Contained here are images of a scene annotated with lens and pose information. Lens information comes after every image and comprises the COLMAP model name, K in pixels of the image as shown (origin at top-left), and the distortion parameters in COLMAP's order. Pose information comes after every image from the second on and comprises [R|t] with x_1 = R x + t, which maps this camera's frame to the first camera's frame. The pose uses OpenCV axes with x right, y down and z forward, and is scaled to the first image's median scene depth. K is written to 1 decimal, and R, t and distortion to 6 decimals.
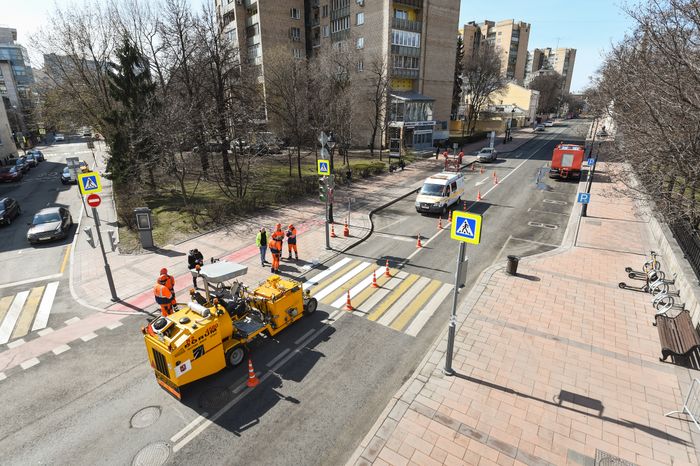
lens RADIAL K [[352.5, 0, 347.6], [0, 352.5, 234.4], [0, 0, 1]] dist [0.018558, -0.027460]
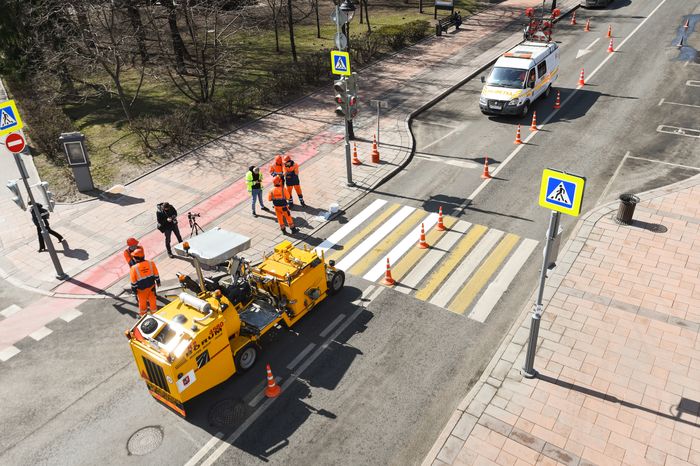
lens RADIAL K [[552.8, 0, 348.3], [0, 552.8, 234.2], [0, 0, 1]] dist [0.049278, -0.018575]
pose [[0.999058, -0.029386, -0.031933, -0.039339], [0.035254, 0.978687, 0.202311, -0.114698], [0.025307, -0.203246, 0.978801, -0.083200]]
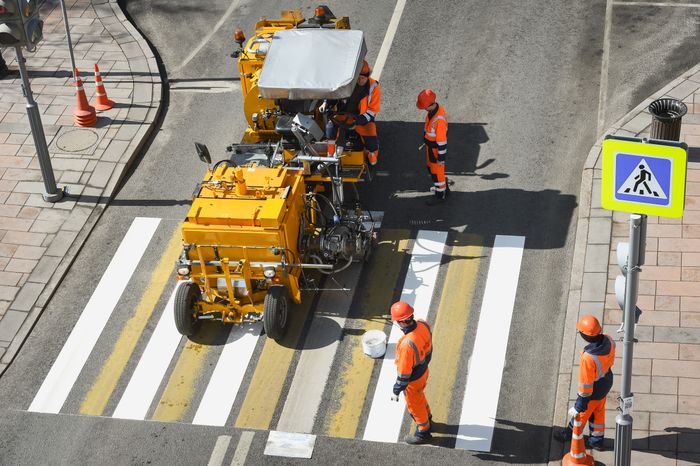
lens RADIAL K [[1413.8, 0, 351.1], [0, 1413.8, 233.2], [0, 0, 1]] dist [-0.037197, -0.206036]
pose [[0.921200, -0.266603, 0.283396, -0.226280], [0.191349, 0.944610, 0.266642, -0.256845], [-0.338786, -0.191403, 0.921189, -0.143484]]
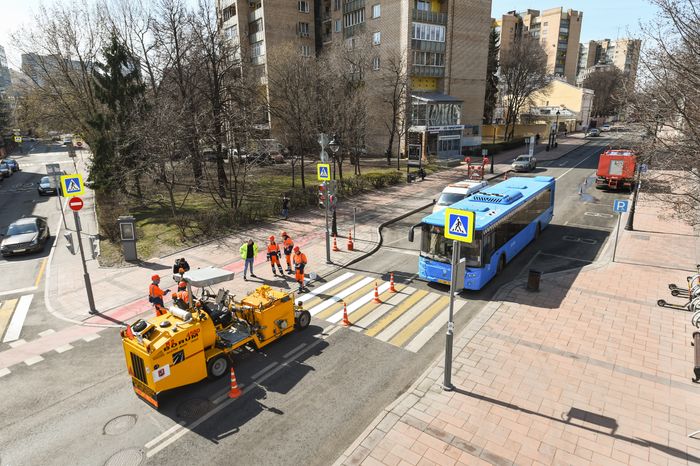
lens RADIAL K [[421.0, 0, 347.4], [0, 421.0, 236.2], [0, 0, 1]] dist [0.029342, -0.025276]
pose [[0.998987, 0.004508, -0.044772, 0.054891], [-0.007166, 0.998210, -0.059372, 0.049905], [0.044424, 0.059632, 0.997231, -0.088546]]
